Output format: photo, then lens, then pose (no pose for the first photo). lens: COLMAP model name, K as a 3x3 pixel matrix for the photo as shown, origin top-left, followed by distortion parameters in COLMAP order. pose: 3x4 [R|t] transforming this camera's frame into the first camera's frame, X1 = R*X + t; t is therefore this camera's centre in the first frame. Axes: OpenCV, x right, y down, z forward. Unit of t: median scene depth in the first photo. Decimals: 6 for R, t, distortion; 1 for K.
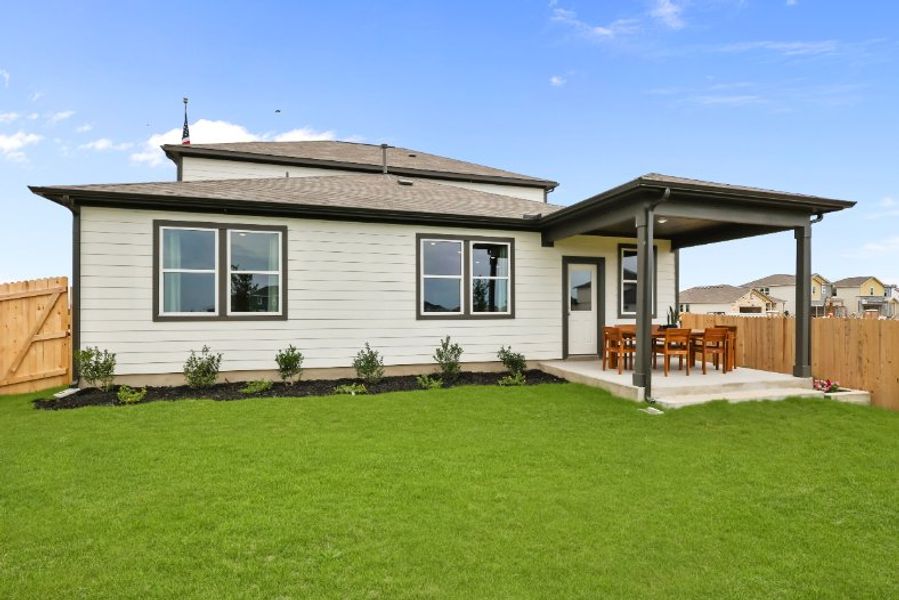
lens RADIAL K [[460.3, 0, 446.4], [0, 460.3, 310.6], [0, 0, 1]] dist [-0.001343, 0.000029]
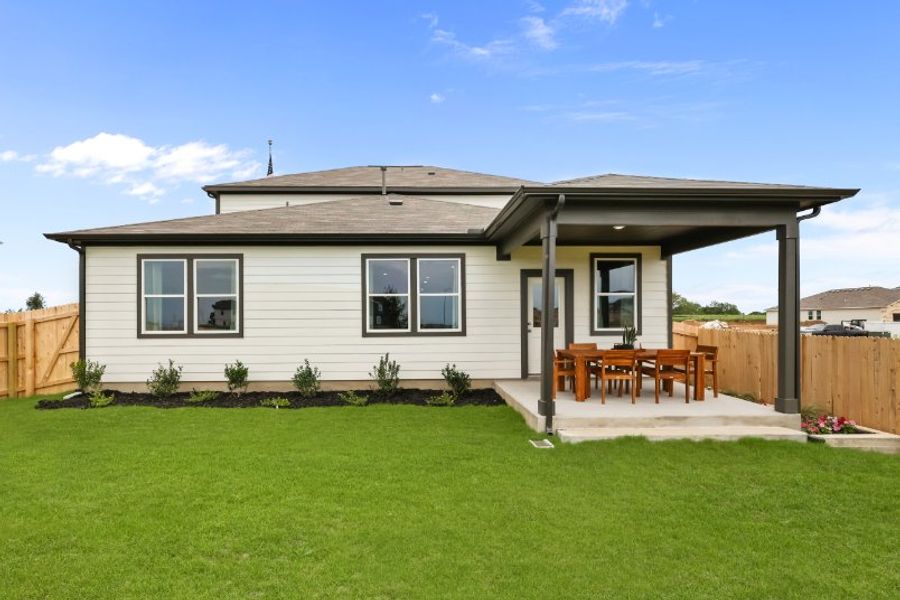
lens RADIAL K [[443.7, 0, 418.3], [0, 443.7, 318.2], [0, 0, 1]] dist [-0.000527, -0.000234]
pose [[0.961424, -0.006102, -0.275004, 0.342930], [0.005795, 0.999981, -0.001931, -0.020401], [0.275011, 0.000263, 0.961441, 0.076091]]
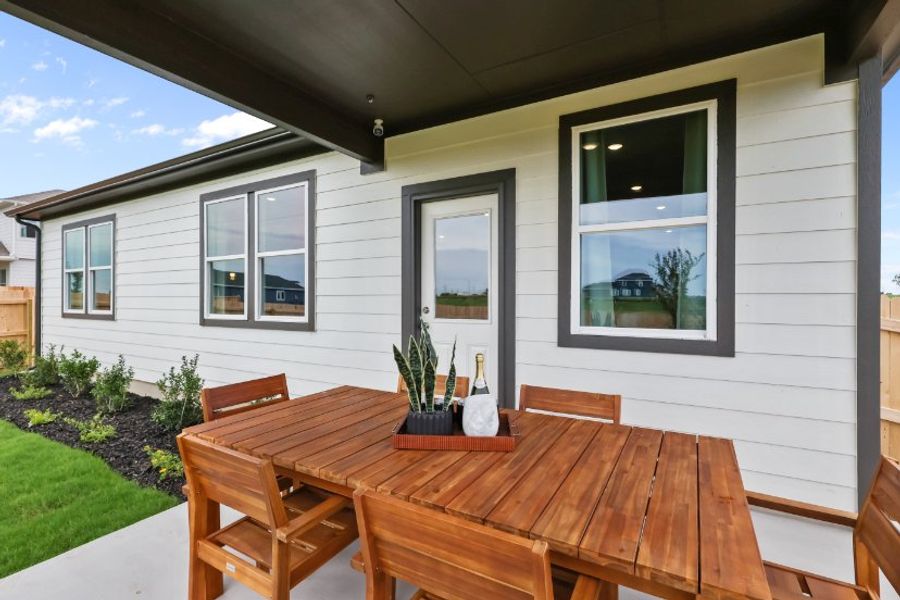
lens RADIAL K [[413.4, 0, 450.0], [0, 413.4, 300.0], [0, 0, 1]] dist [0.003761, 0.000213]
pose [[0.679886, 0.001905, -0.733315, 0.638403], [-0.001938, 0.999998, 0.000801, -0.018488], [0.733315, 0.000876, 0.679889, 0.887620]]
